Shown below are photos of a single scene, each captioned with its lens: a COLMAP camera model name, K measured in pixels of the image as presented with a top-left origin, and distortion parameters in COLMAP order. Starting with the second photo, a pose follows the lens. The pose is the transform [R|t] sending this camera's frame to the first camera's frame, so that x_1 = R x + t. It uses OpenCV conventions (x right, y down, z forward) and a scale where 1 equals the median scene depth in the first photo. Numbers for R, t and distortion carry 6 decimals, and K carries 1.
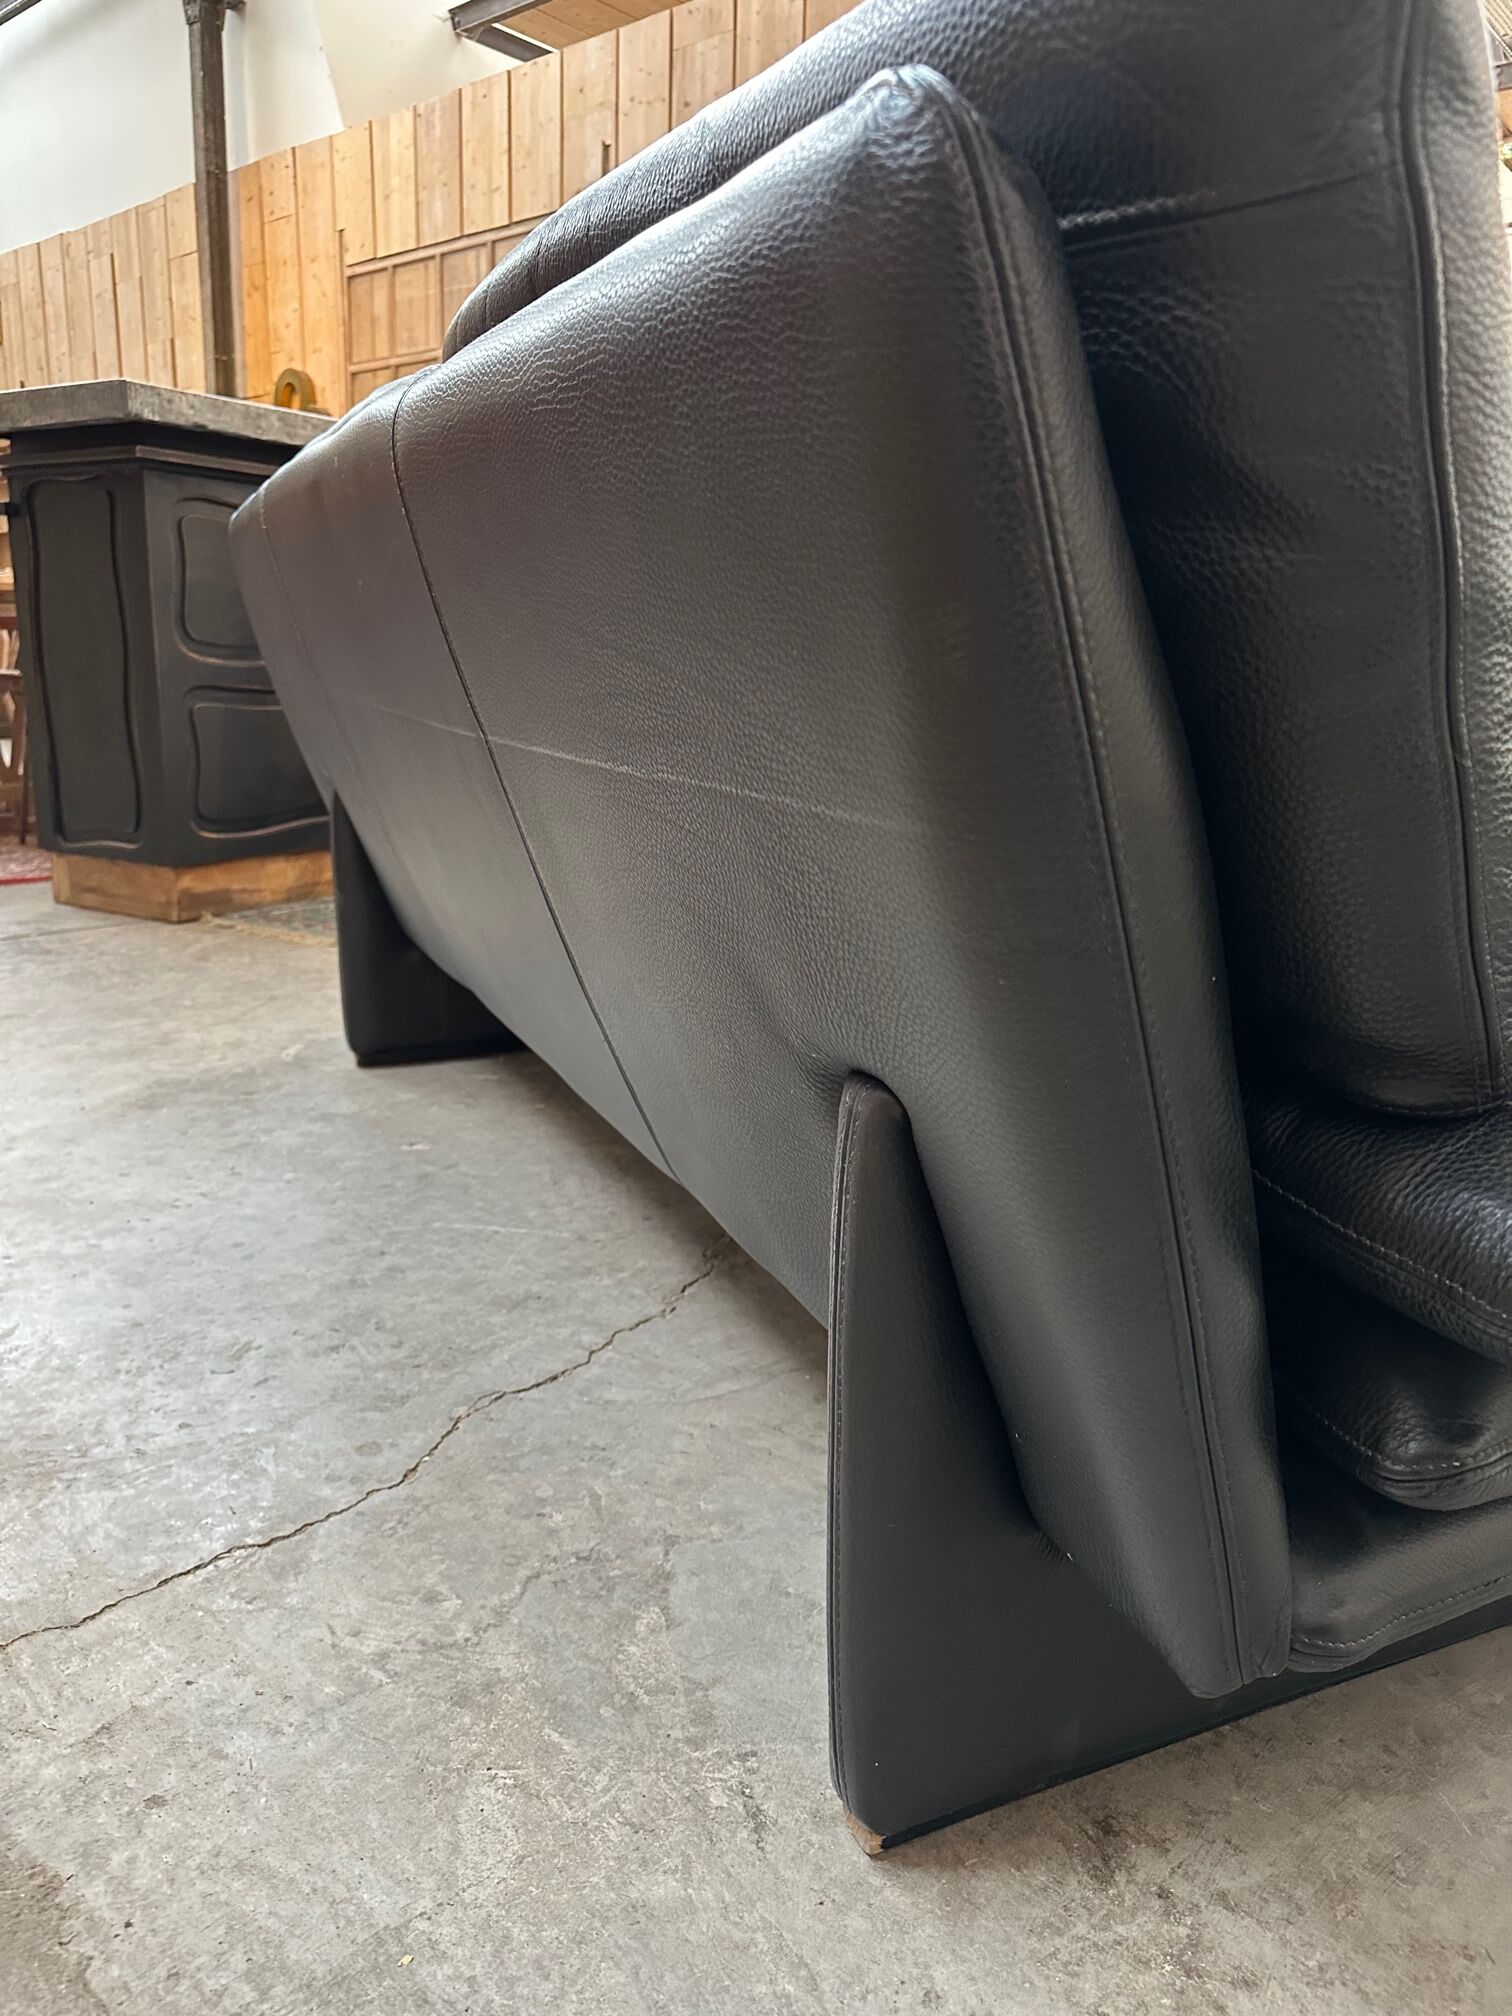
lens RADIAL K [[1422.2, 0, 754.1], [0, 1422.2, 1003.6], [0, 0, 1]] dist [0.028776, -0.036168]
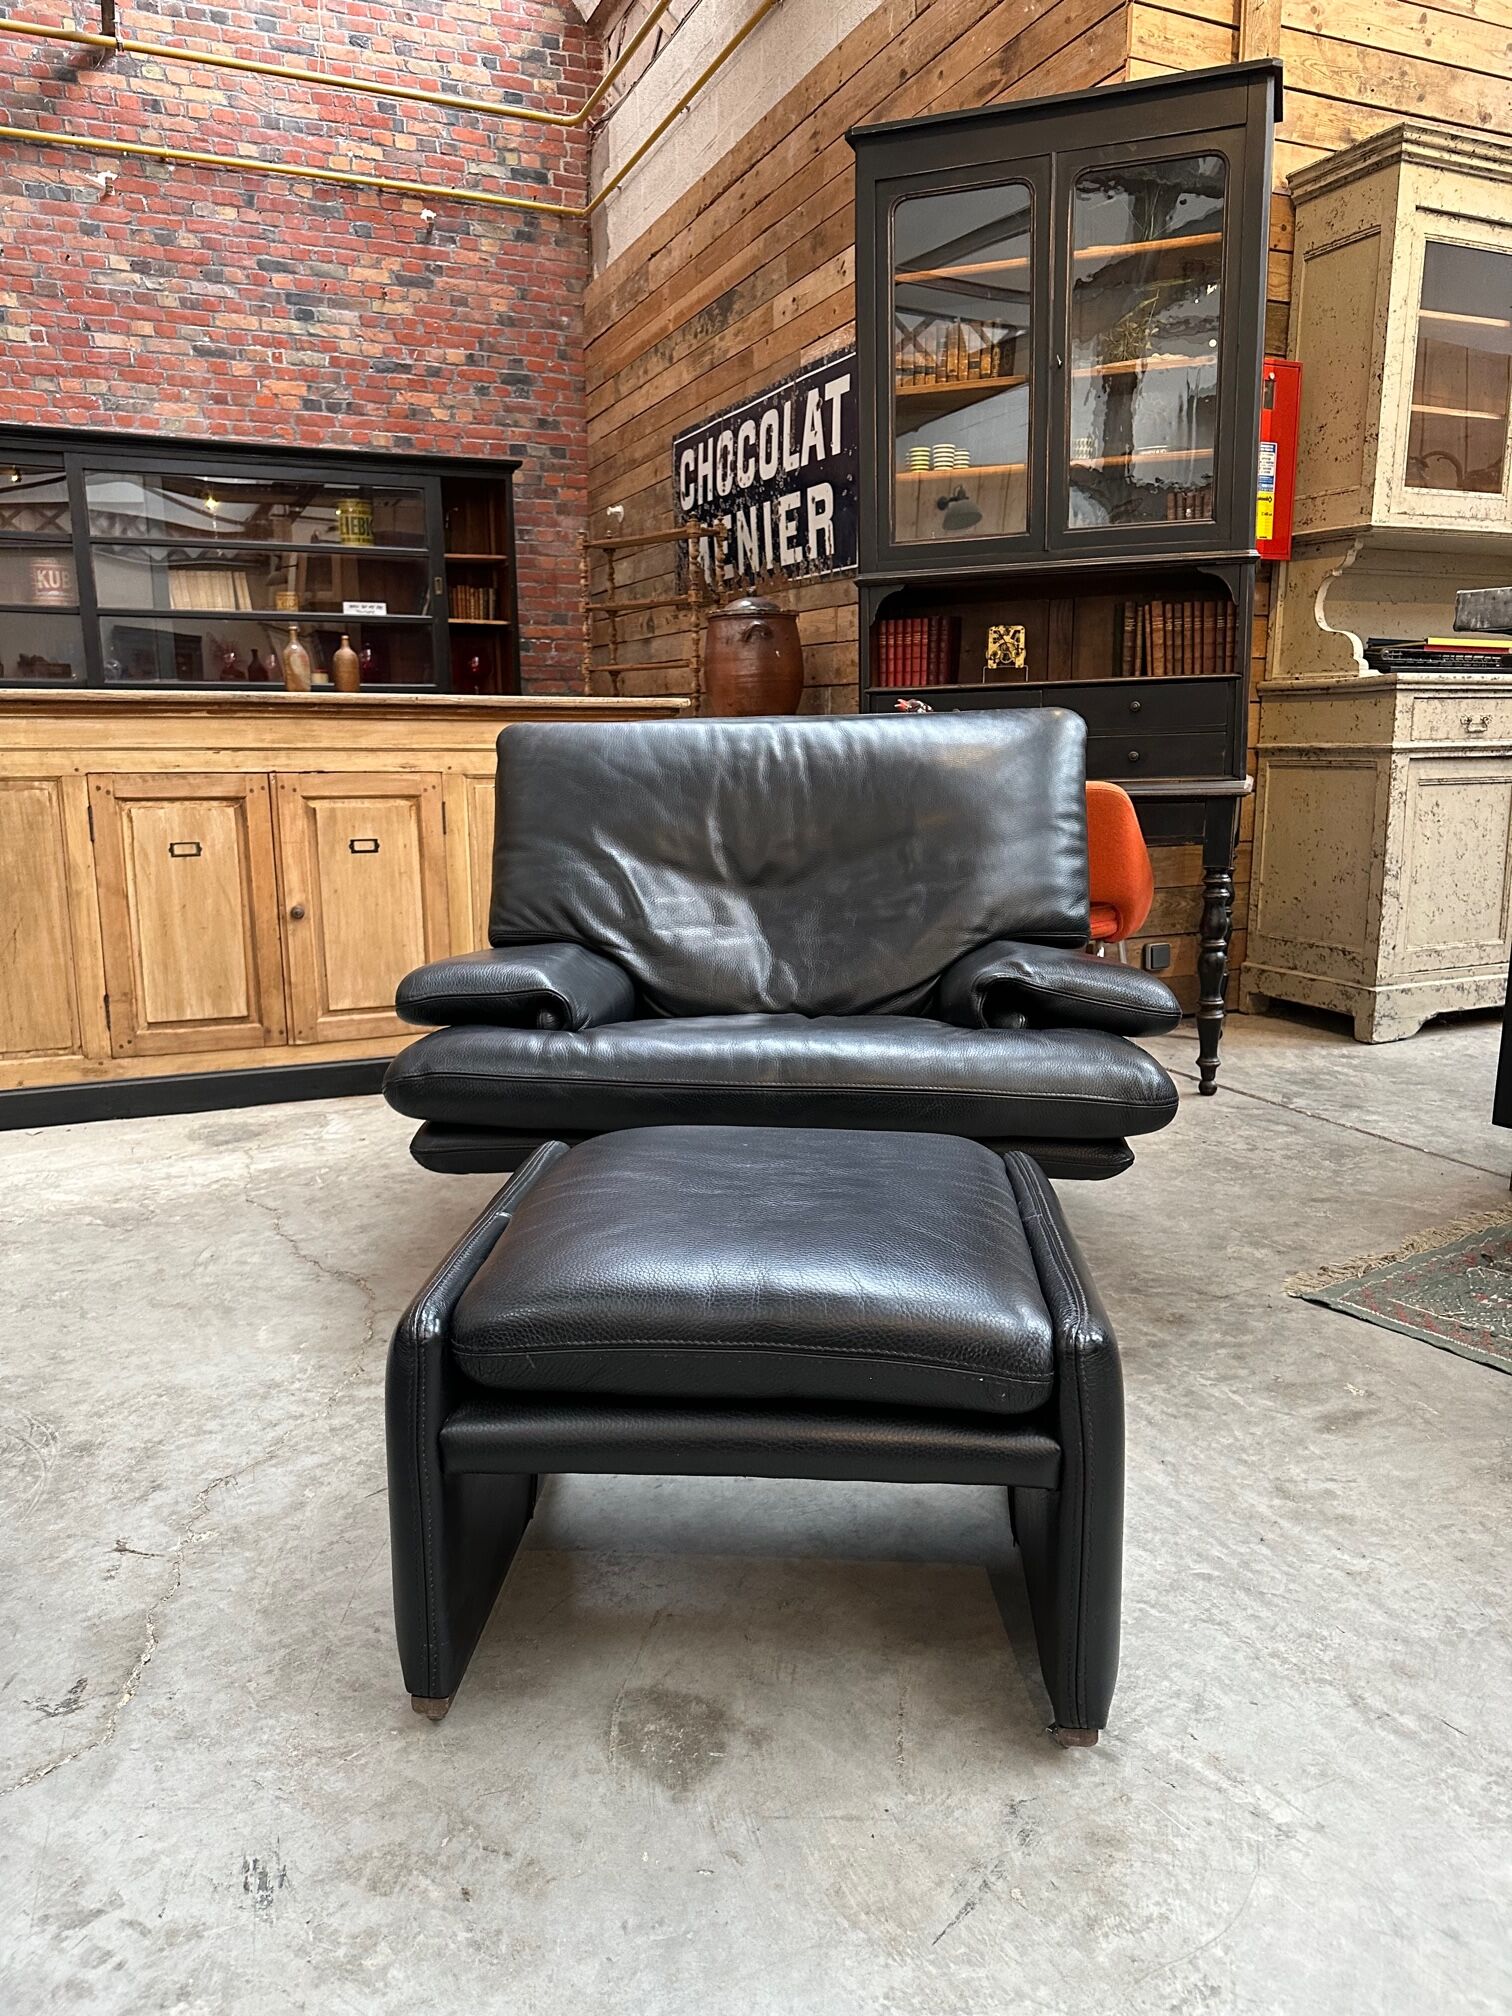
lens RADIAL K [[1422.2, 0, 762.9], [0, 1422.2, 1008.8], [0, 0, 1]] dist [0.028776, -0.036168]
pose [[-0.419905, 0.146313, -0.895696, 0.211011], [-0.223869, 0.939725, 0.258456, -0.111619], [0.879524, 0.309046, -0.361840, 0.353451]]
